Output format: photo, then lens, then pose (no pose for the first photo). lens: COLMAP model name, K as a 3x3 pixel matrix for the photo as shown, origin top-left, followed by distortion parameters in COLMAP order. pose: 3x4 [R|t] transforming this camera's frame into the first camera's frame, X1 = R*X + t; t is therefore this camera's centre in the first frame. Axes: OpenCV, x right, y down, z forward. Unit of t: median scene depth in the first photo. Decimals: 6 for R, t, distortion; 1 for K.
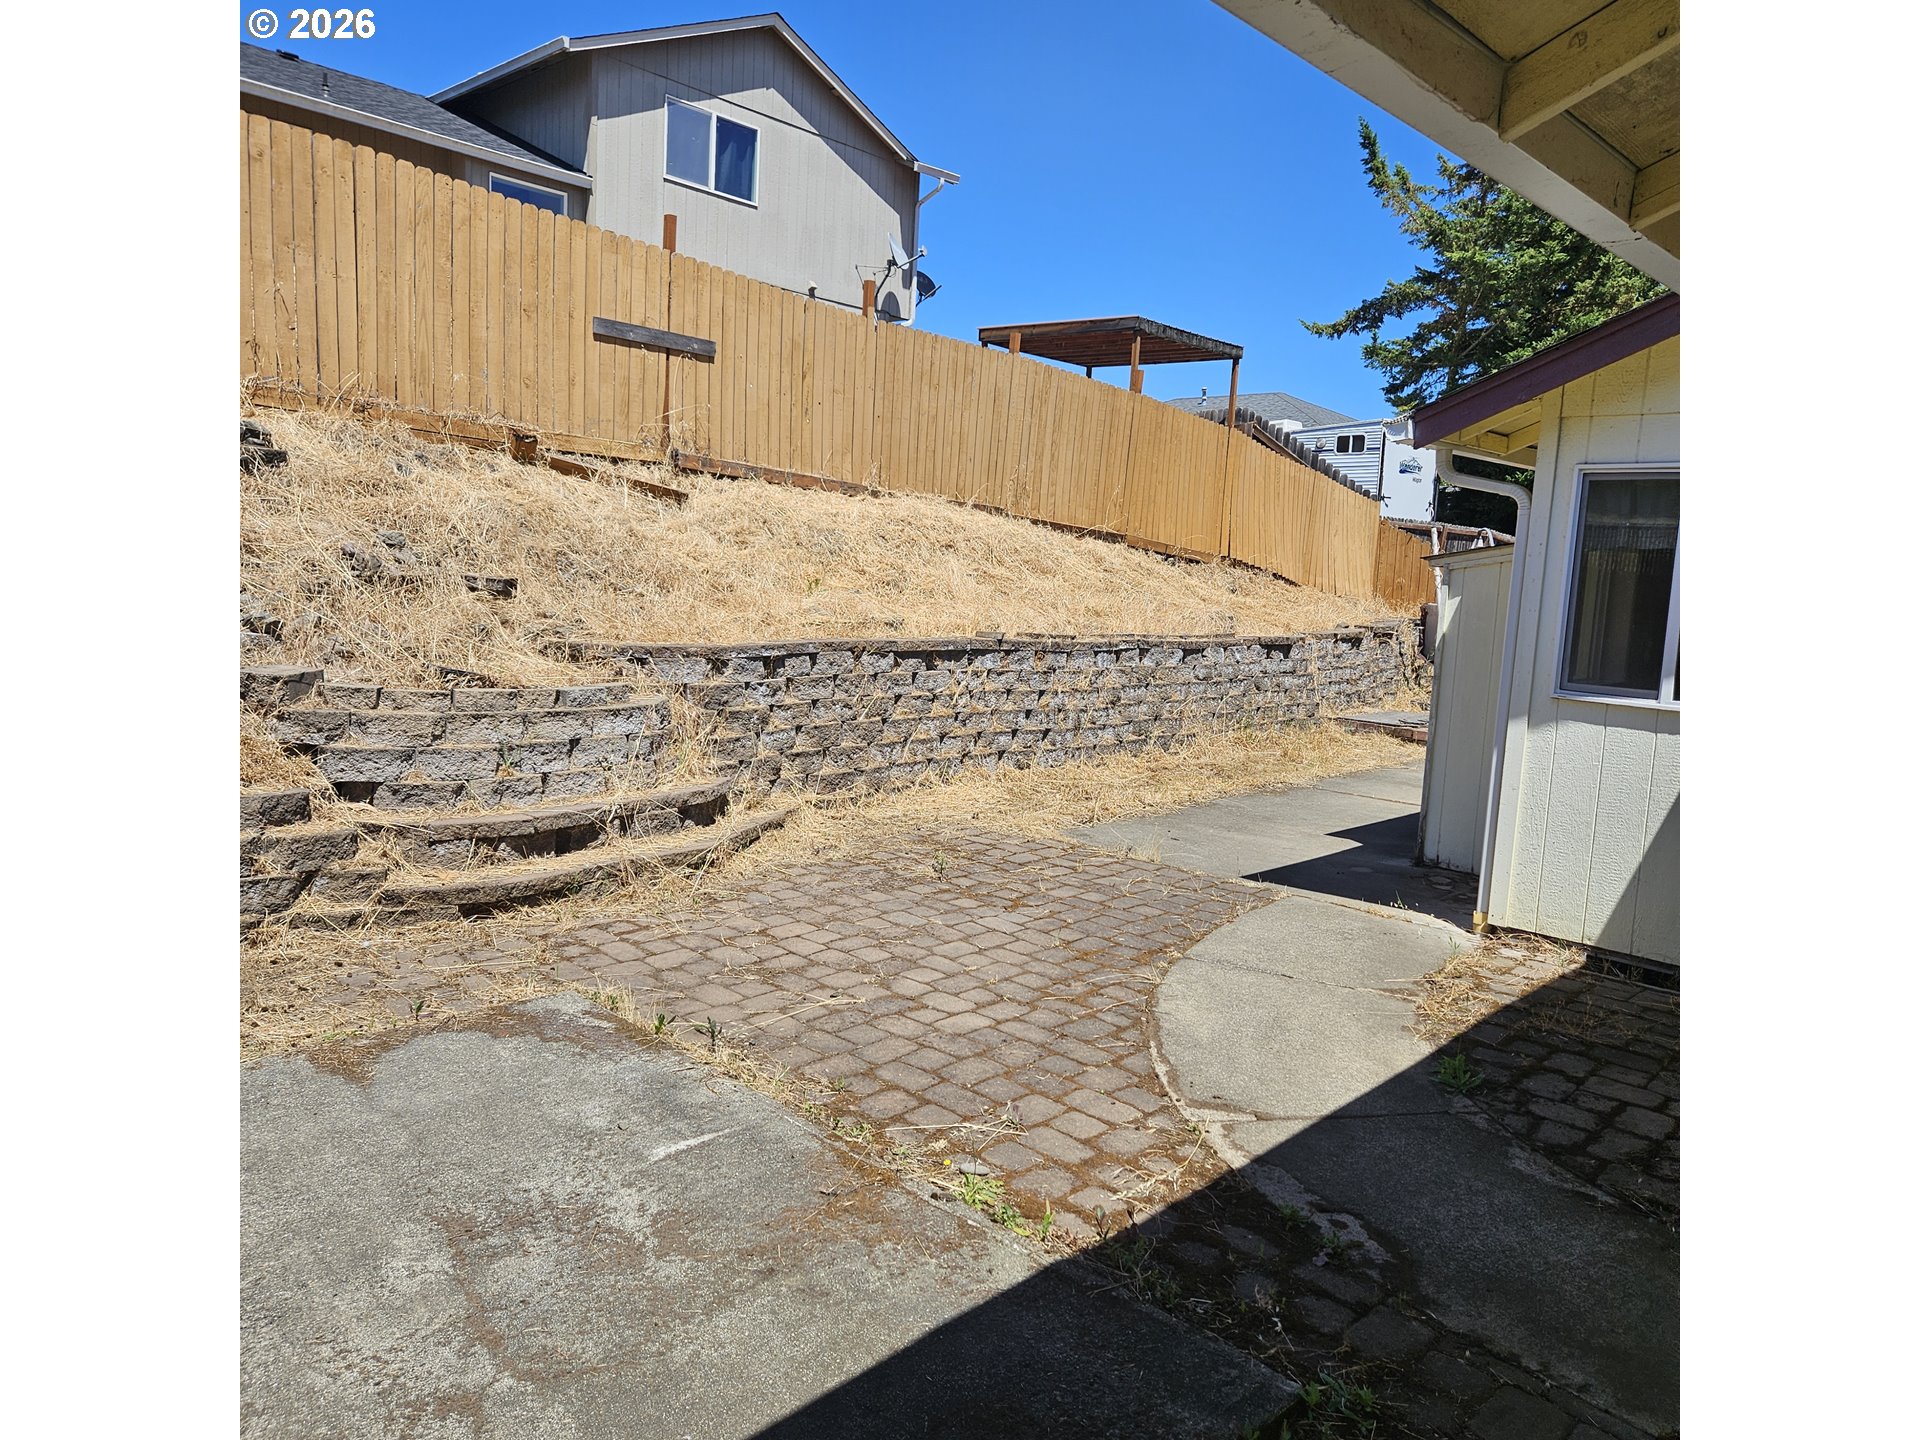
lens RADIAL K [[1263.4, 0, 937.6], [0, 1263.4, 715.3], [0, 0, 1]] dist [0.045443, -0.002108]
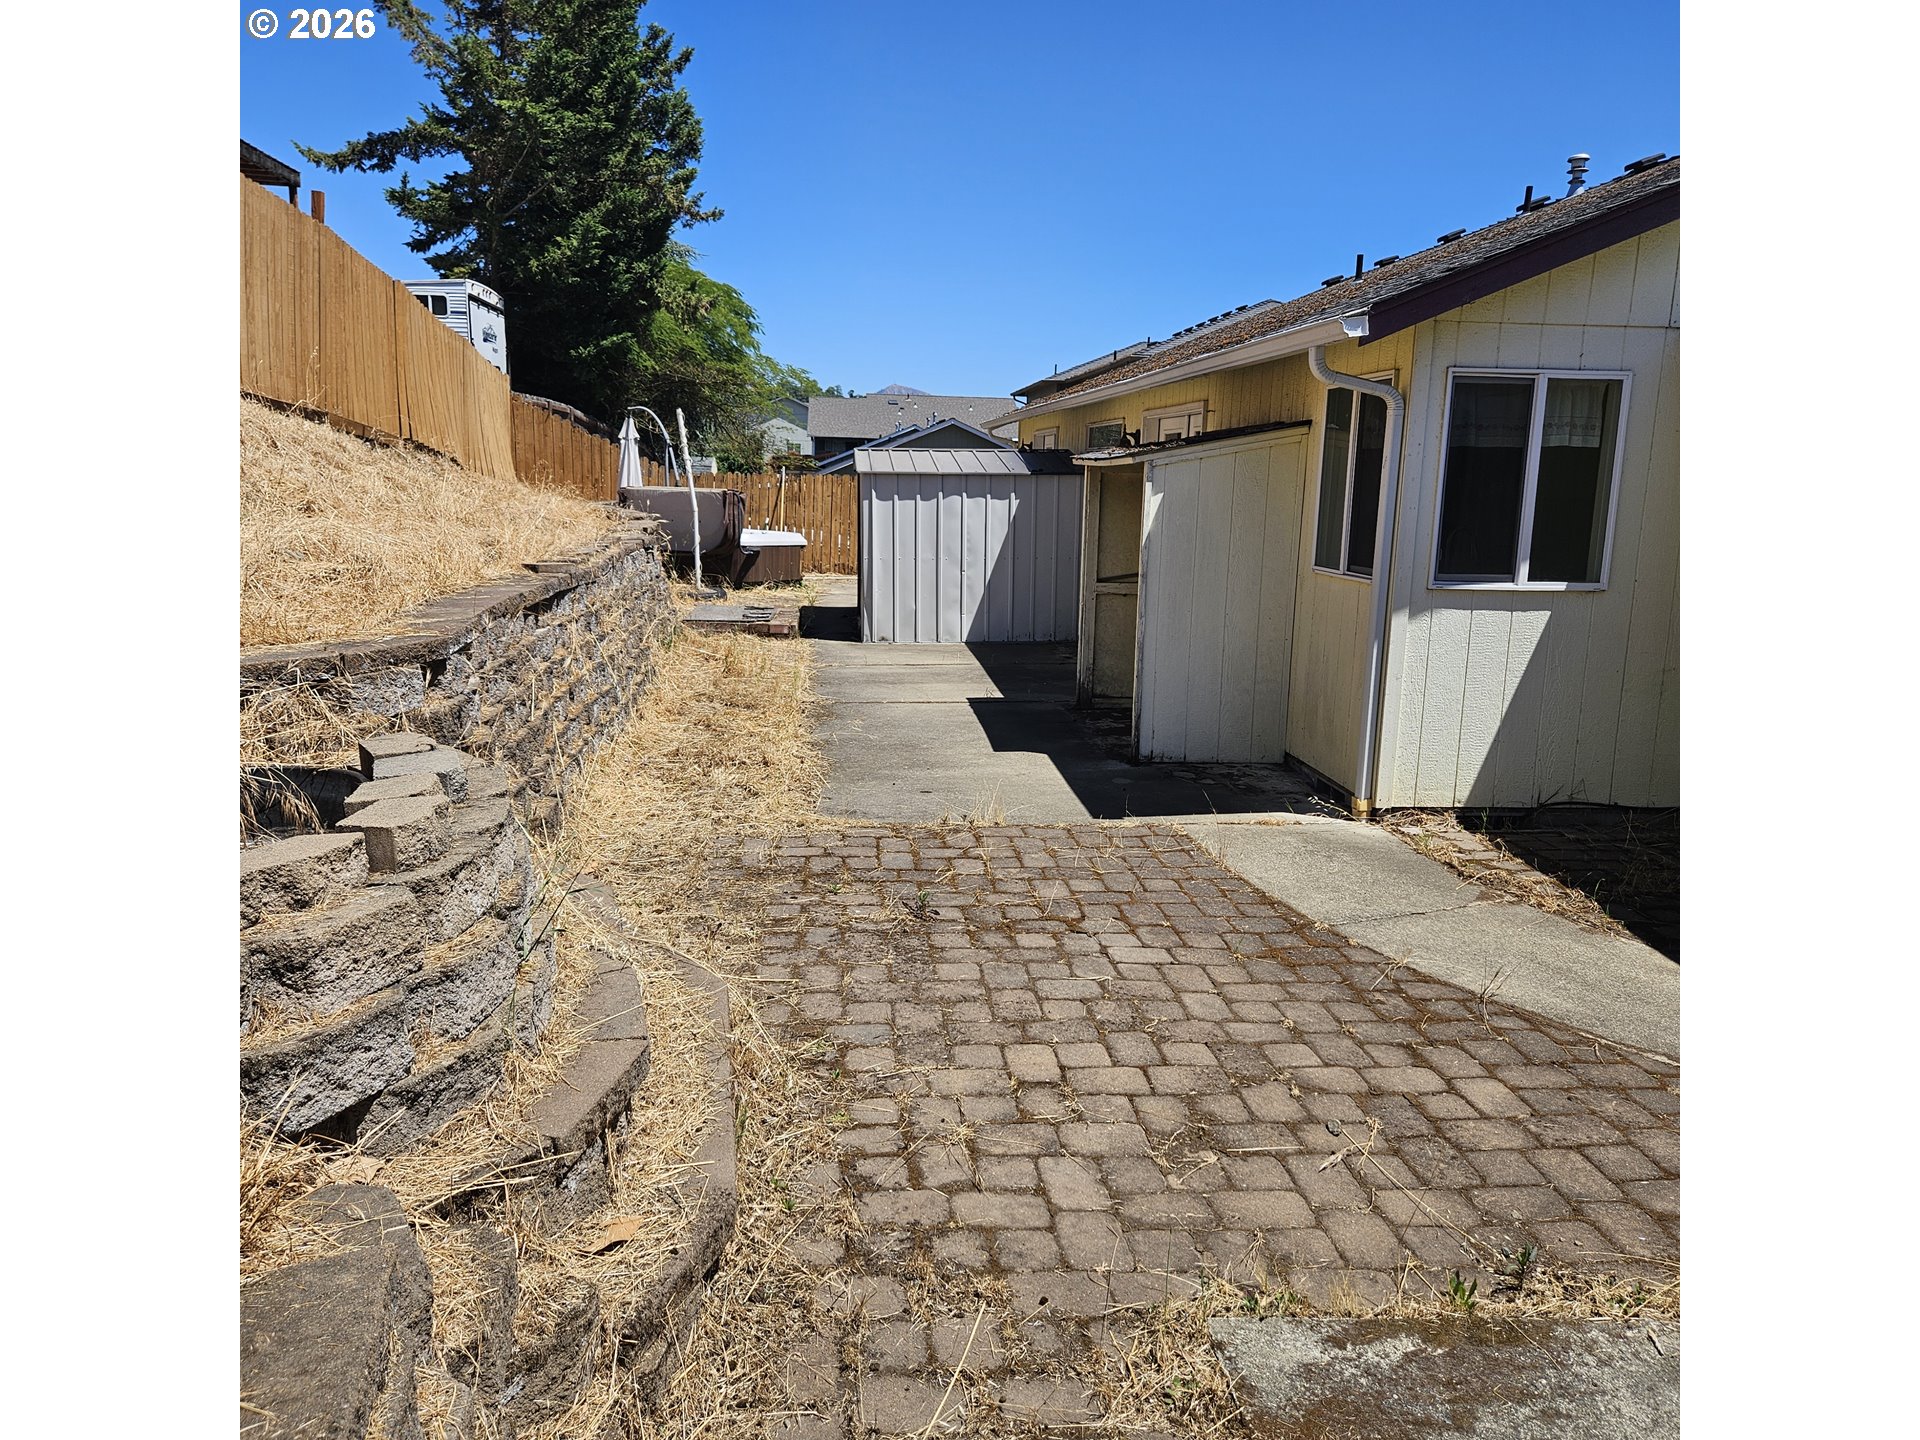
lens RADIAL K [[1263.4, 0, 937.6], [0, 1263.4, 715.3], [0, 0, 1]] dist [0.045443, -0.002108]
pose [[0.669139, -0.175661, 0.722077, -0.567493], [0.103176, 0.984211, 0.143820, -0.102934], [-0.735940, -0.021735, 0.676698, 0.570588]]
